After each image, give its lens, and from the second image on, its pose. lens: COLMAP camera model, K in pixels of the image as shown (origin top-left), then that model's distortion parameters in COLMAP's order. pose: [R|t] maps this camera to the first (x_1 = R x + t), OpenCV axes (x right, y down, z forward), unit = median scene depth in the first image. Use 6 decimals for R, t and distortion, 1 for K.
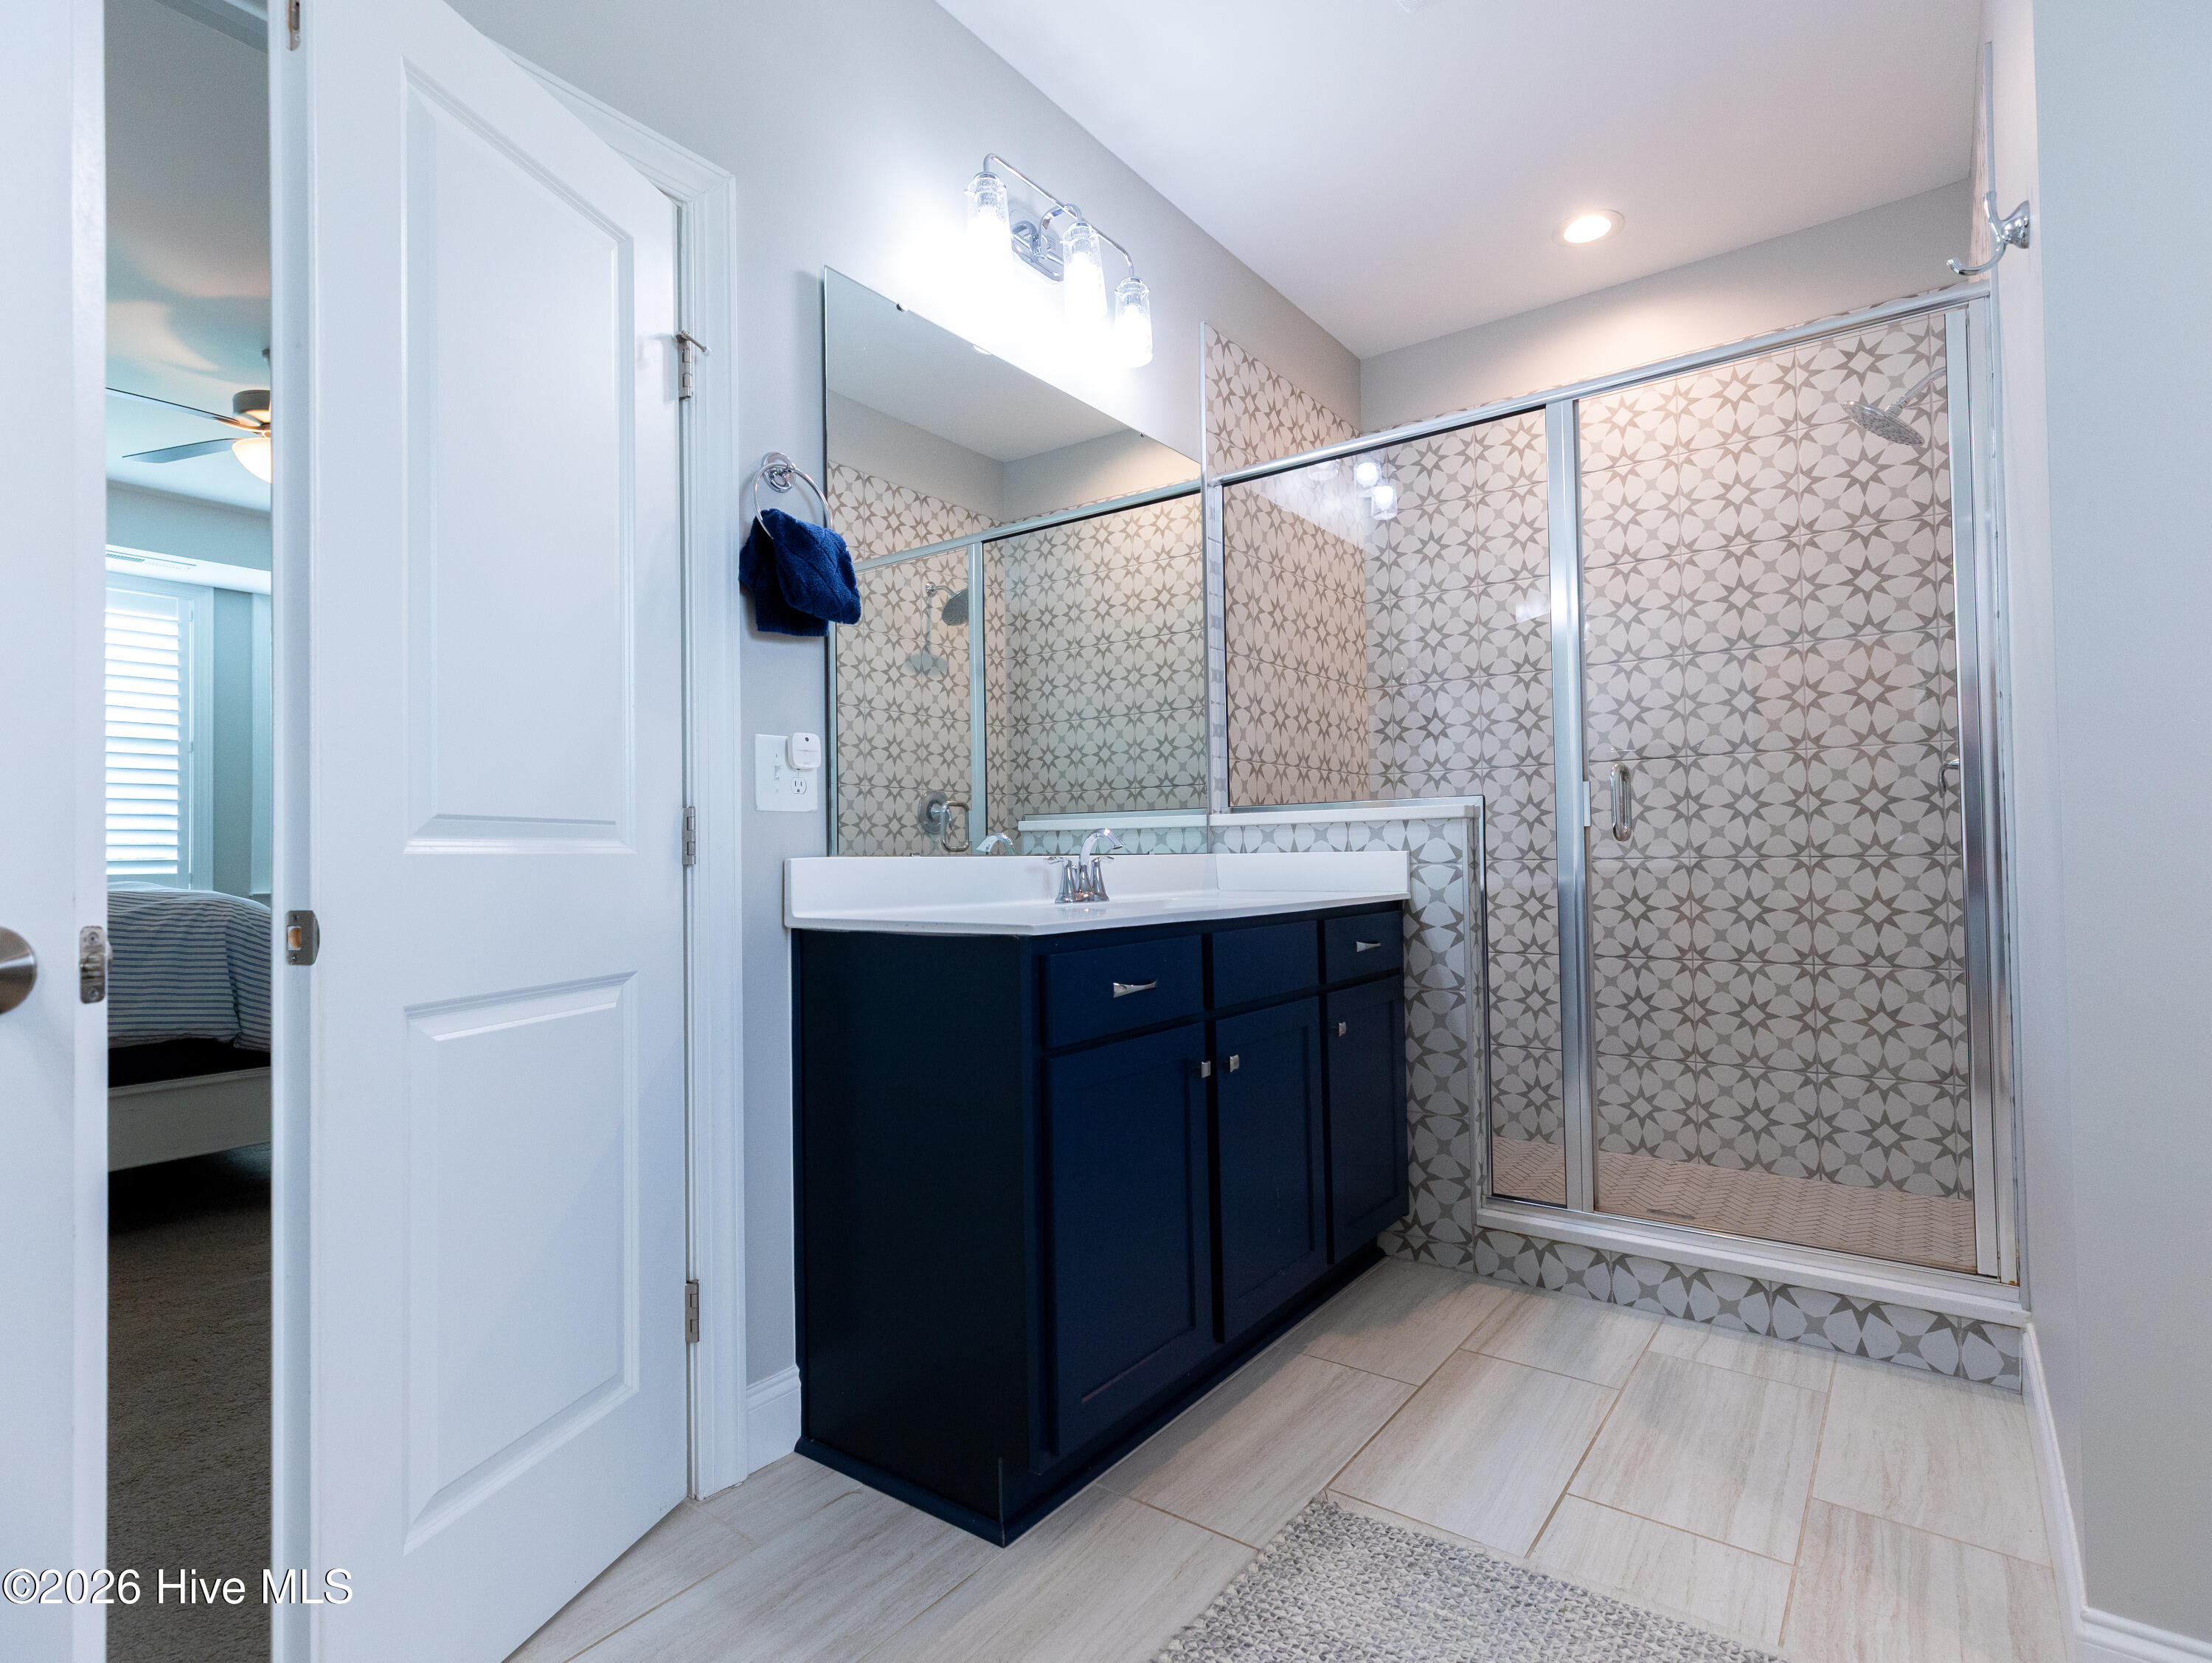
lens RADIAL K [[1119.7, 0, 1102.2], [0, 1119.7, 831.1], [0, 0, 1]] dist [0.005951, 0.000897]
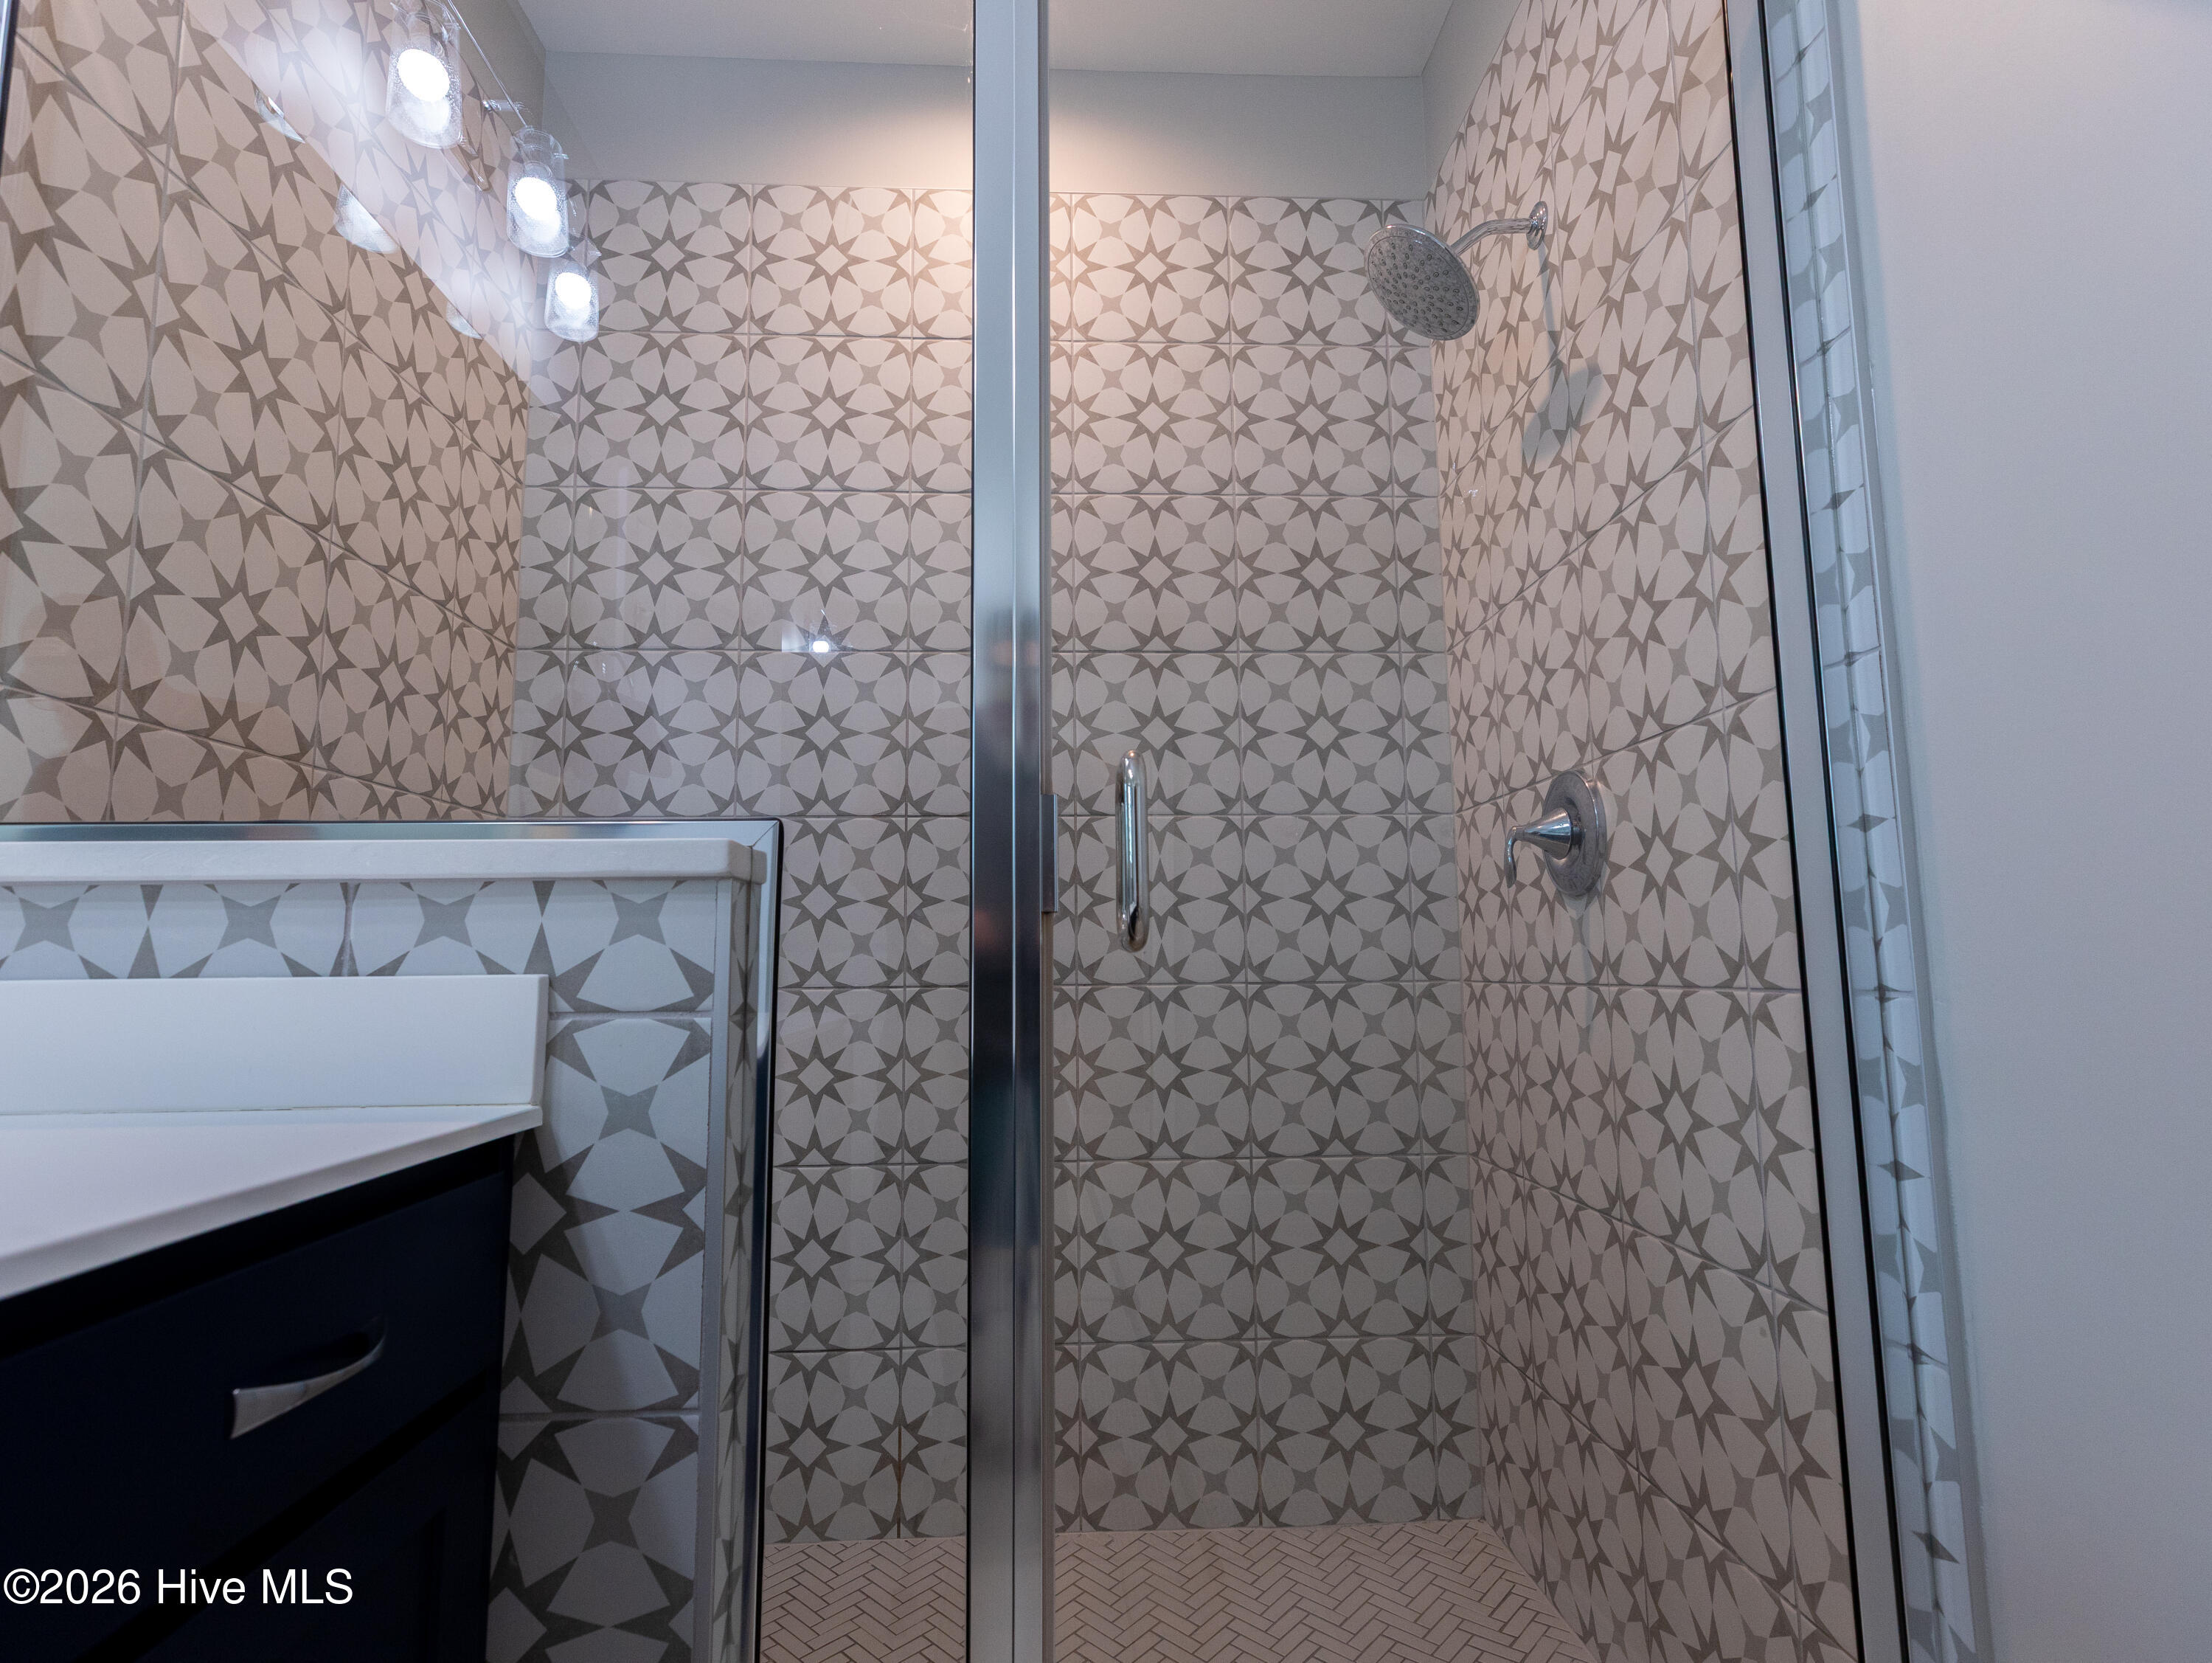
lens RADIAL K [[1119.7, 0, 1103.1], [0, 1119.7, 828.1], [0, 0, 1]] dist [0.005951, 0.000897]
pose [[0.777426, 0.083372, 0.623425, 0.185797], [-0.017091, 0.993610, -0.111565, 0.008631], [-0.628742, 0.076079, 0.773883, 0.620219]]
